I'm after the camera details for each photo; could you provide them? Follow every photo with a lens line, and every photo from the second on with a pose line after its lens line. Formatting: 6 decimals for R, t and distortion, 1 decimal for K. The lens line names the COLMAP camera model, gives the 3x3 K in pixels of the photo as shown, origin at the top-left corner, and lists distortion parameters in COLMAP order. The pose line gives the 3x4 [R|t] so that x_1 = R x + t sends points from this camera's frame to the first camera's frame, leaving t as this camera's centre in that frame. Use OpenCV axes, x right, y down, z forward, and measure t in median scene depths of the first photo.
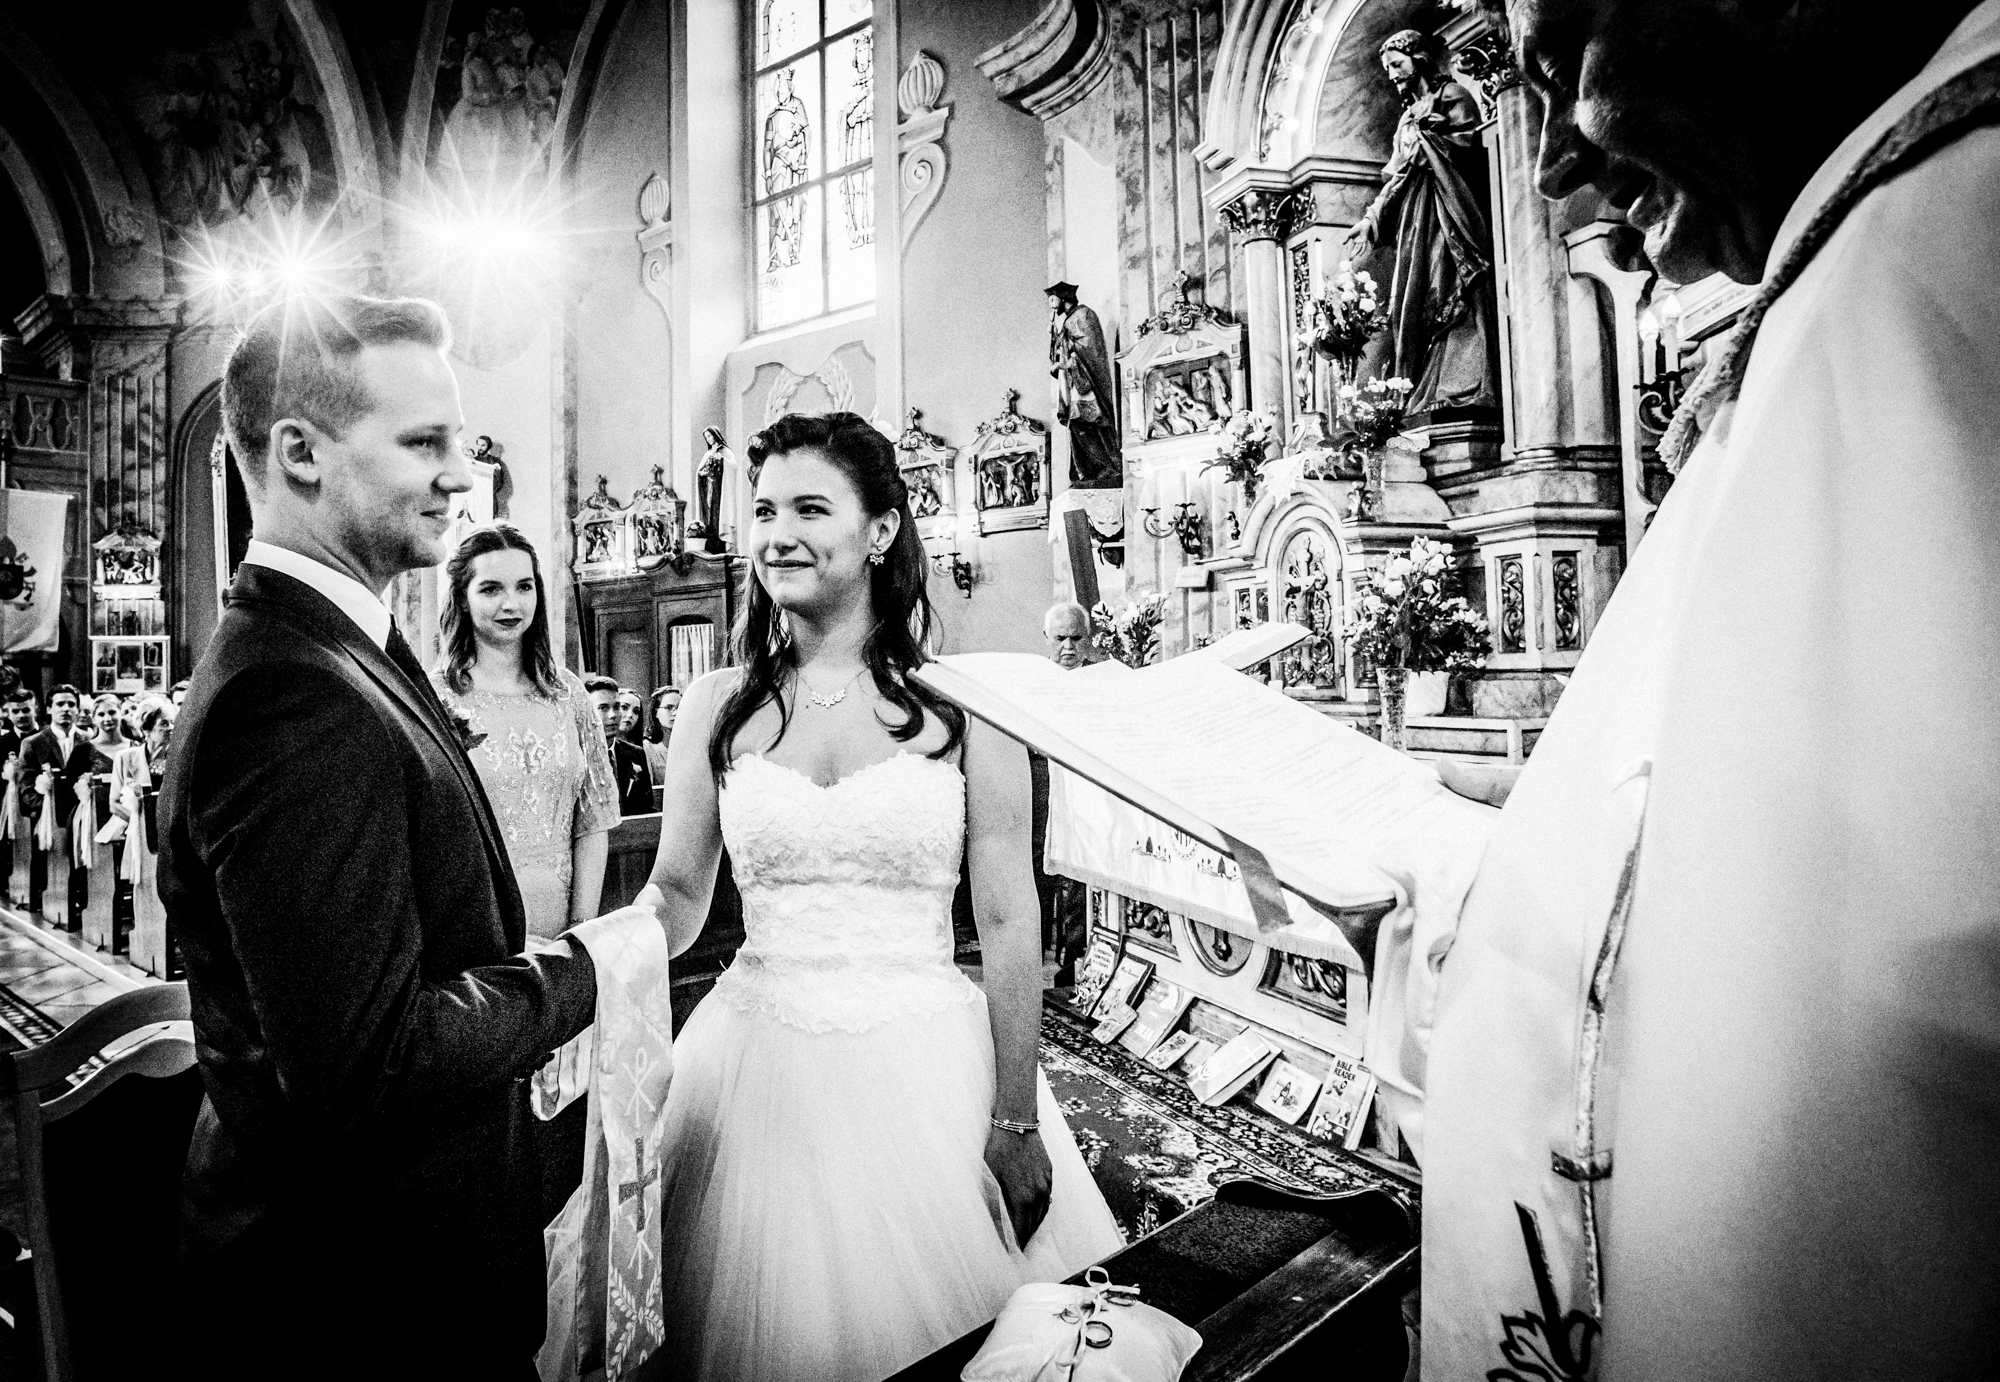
lens RADIAL K [[1324.7, 0, 832.8], [0, 1324.7, 652.1], [0, 0, 1]] dist [-0.105830, 0.070290]
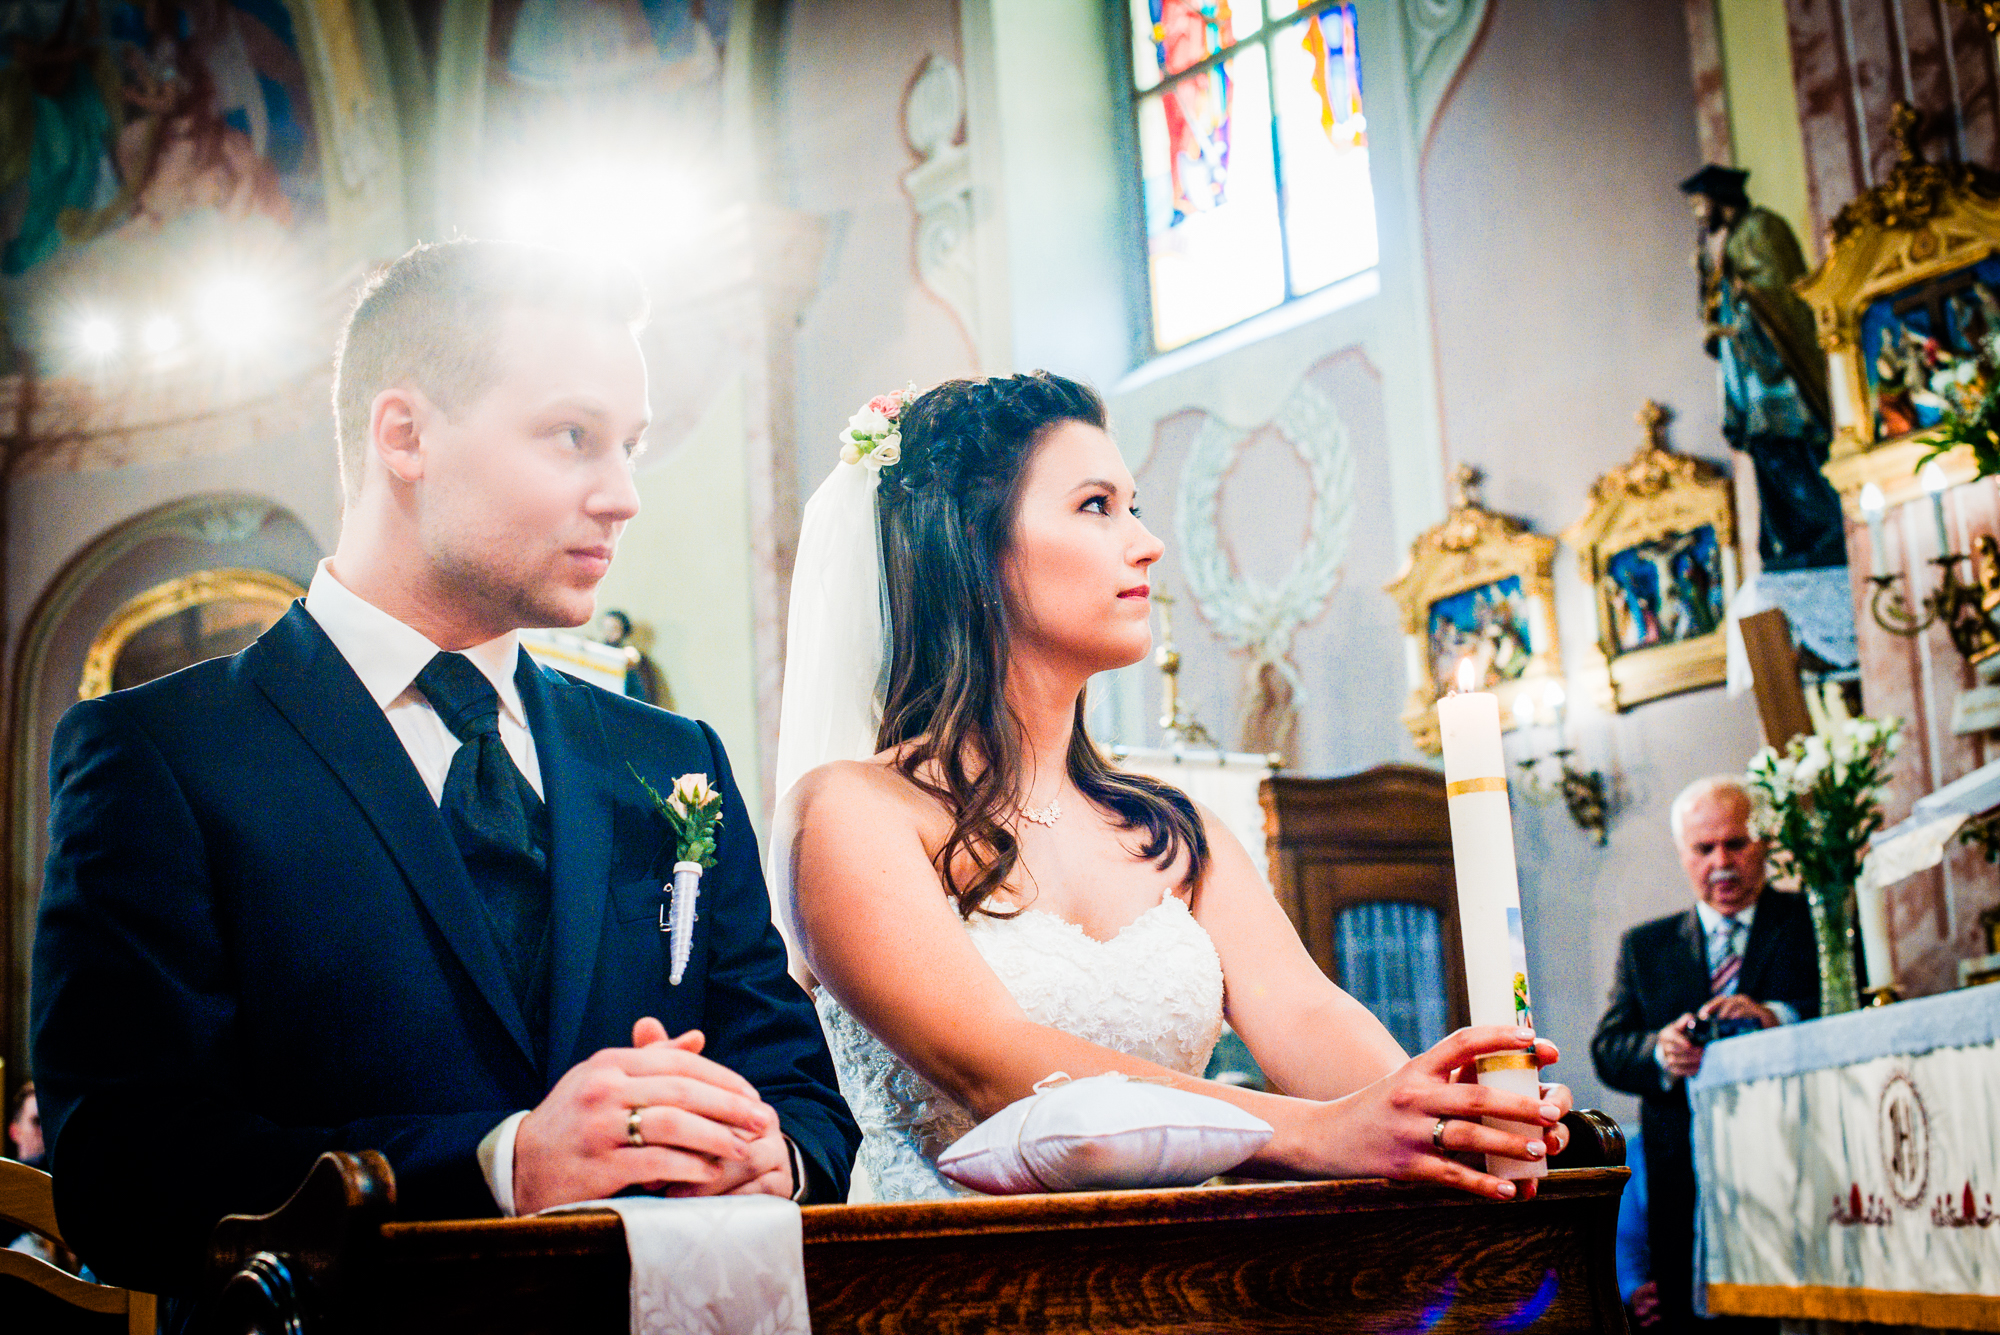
lens RADIAL K [[3038.8, 0, 1000.0], [0, 3038.8, 667.5], [0, 0, 1]] dist [-0.144217, 0.032171]
pose [[0.986286, -0.069102, -0.149882, 0.079681], [0.044063, 0.985415, -0.164363, 0.089977], [0.159053, 0.155505, 0.974946, -0.131084]]
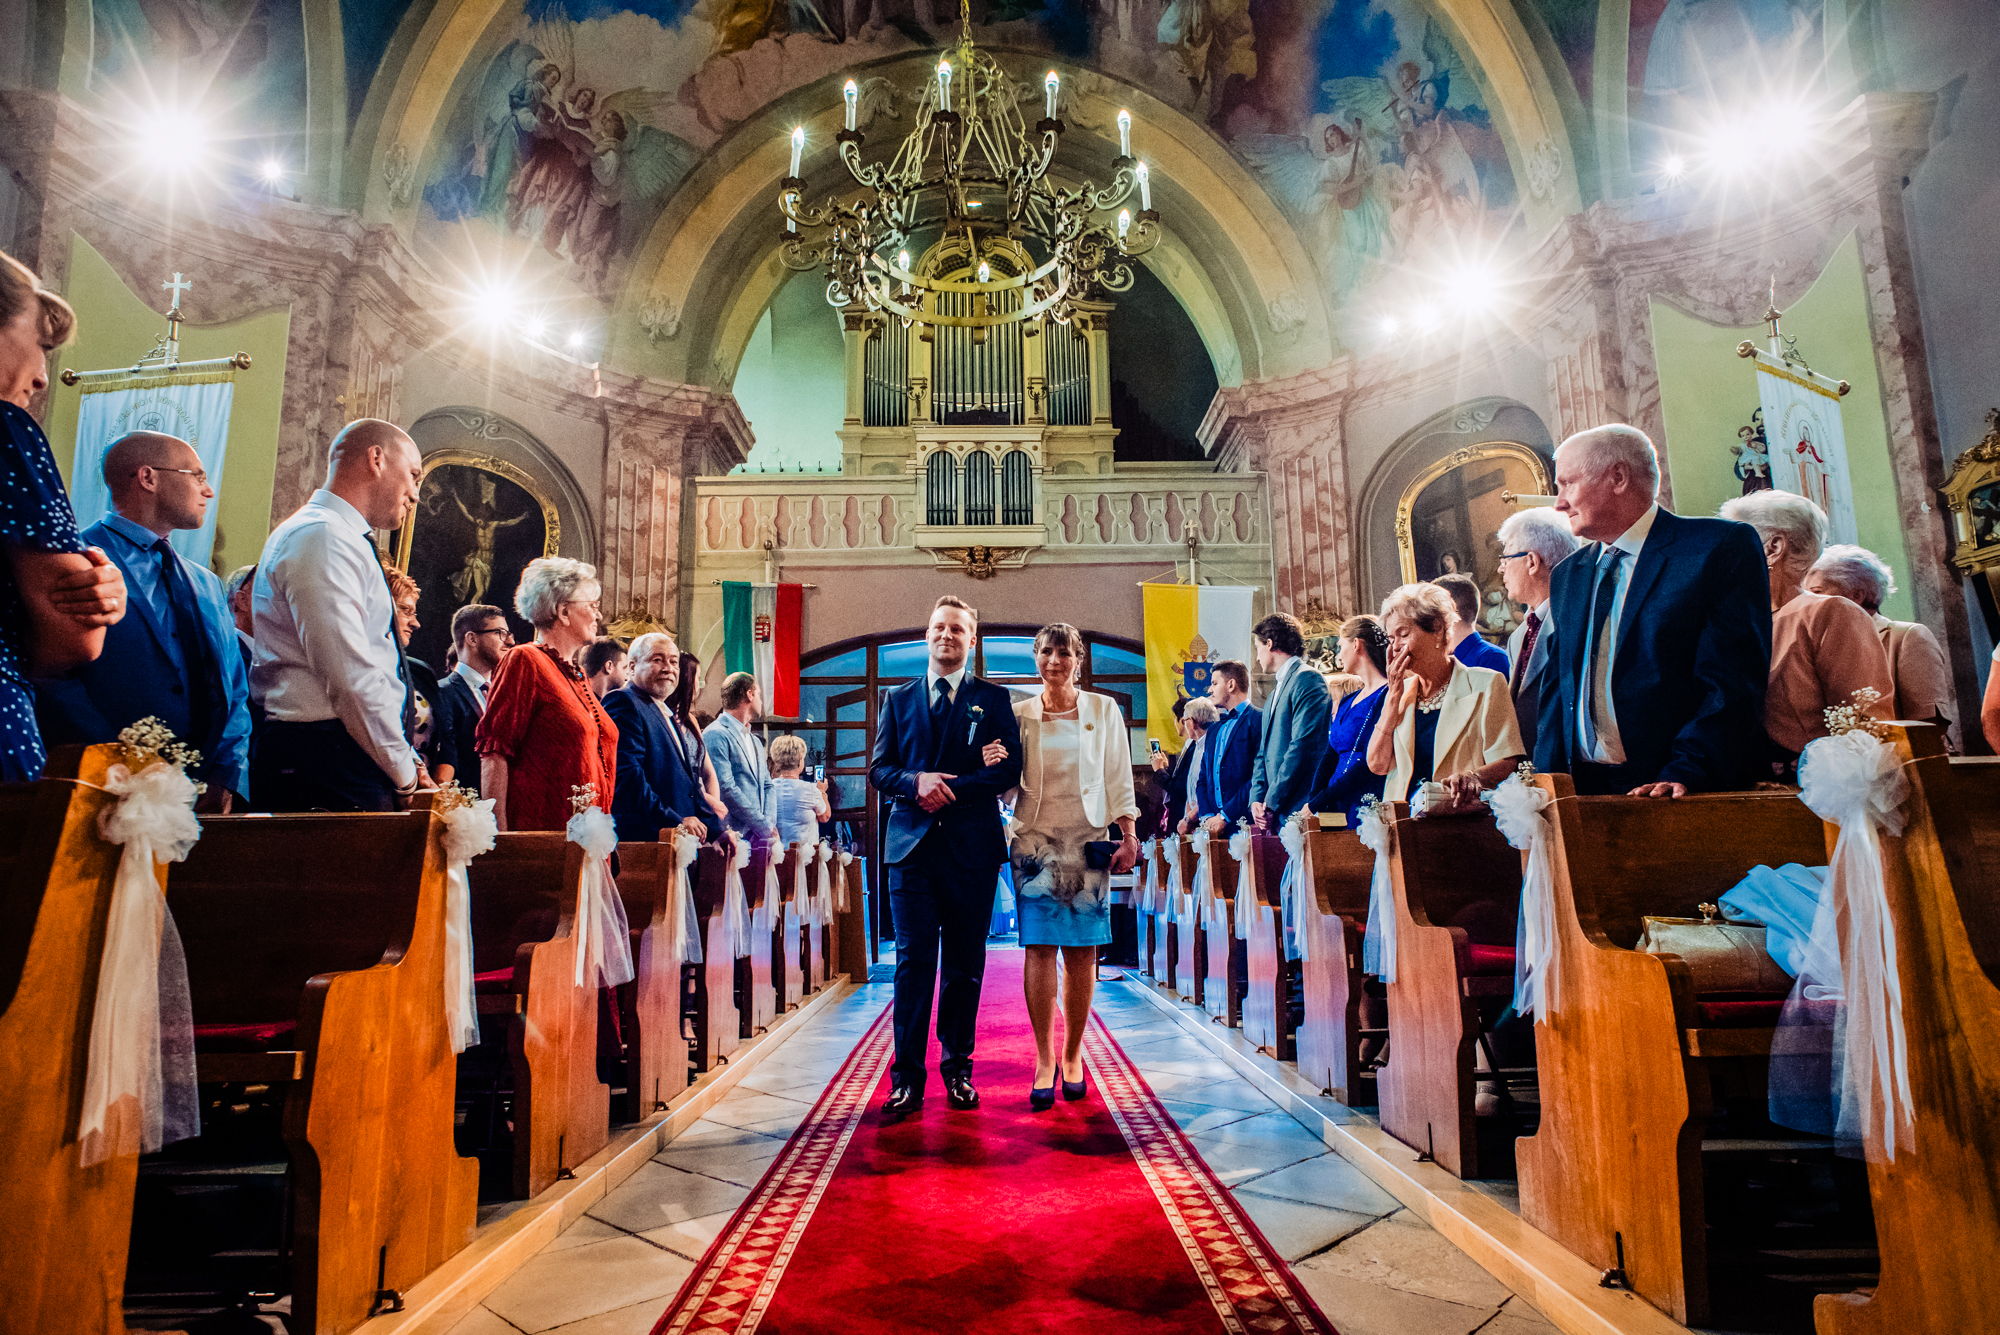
lens RADIAL K [[1167.4, 0, 996.3], [0, 1167.4, 663.6], [0, 0, 1]] dist [-0.103250, 0.068182]
pose [[0.727023, -0.108165, -0.678040, -0.323147], [0.012132, 0.989383, -0.144824, 0.116842], [0.686506, 0.097064, 0.720617, 0.526654]]
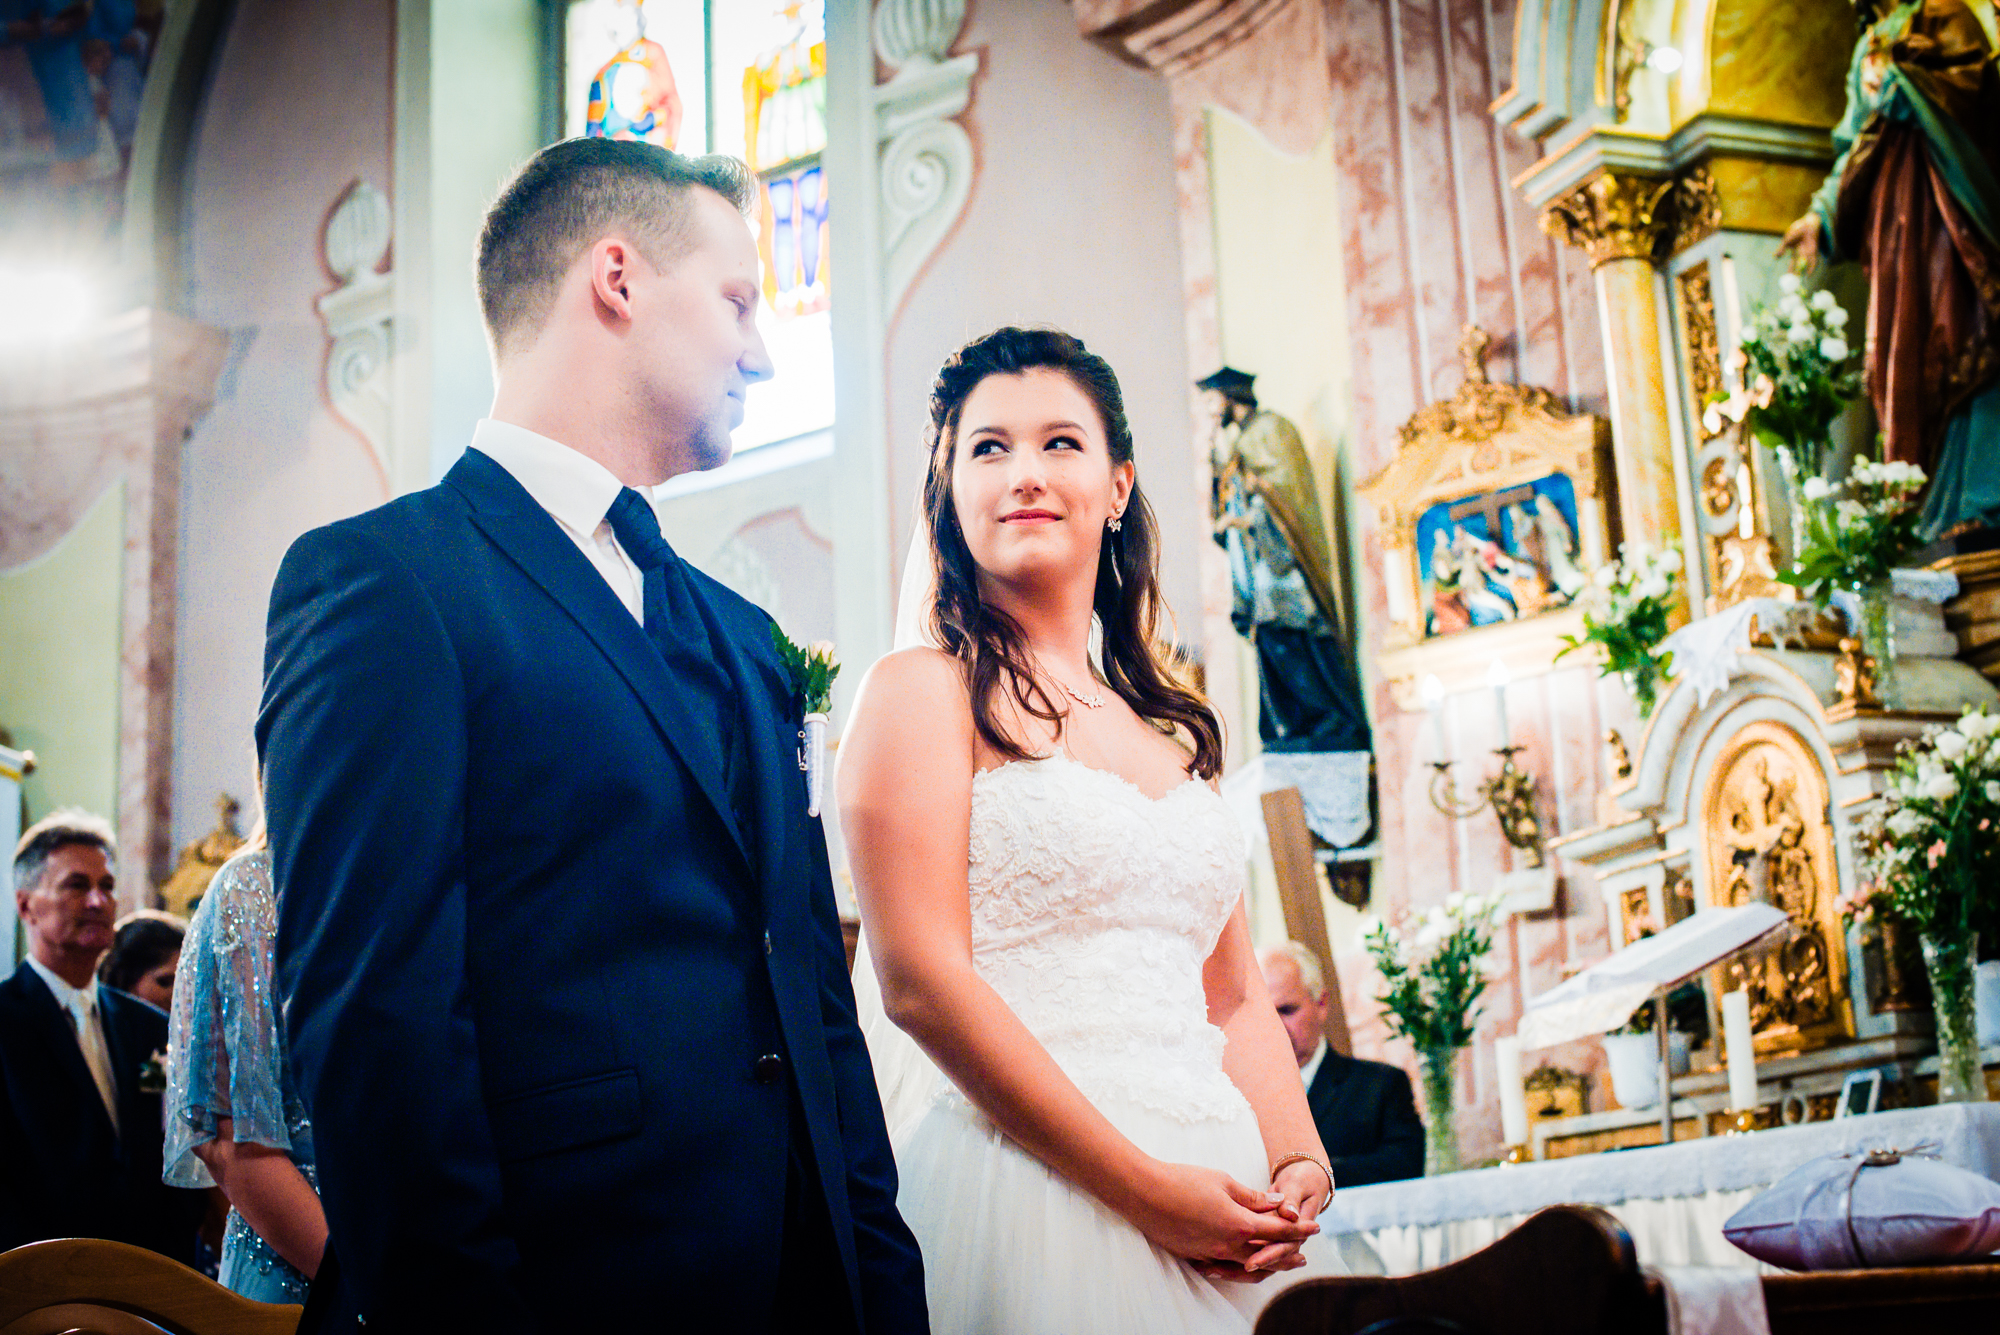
lens RADIAL K [[2971.6, 0, 1000.0], [0, 2971.6, 667.5], [0, 0, 1]] dist [-0.159805, 0.097070]
pose [[0.990206, 0.002359, 0.139591, -0.092410], [0.027308, 0.977272, -0.210223, 0.092896], [-0.136914, 0.211976, 0.967637, -0.116593]]
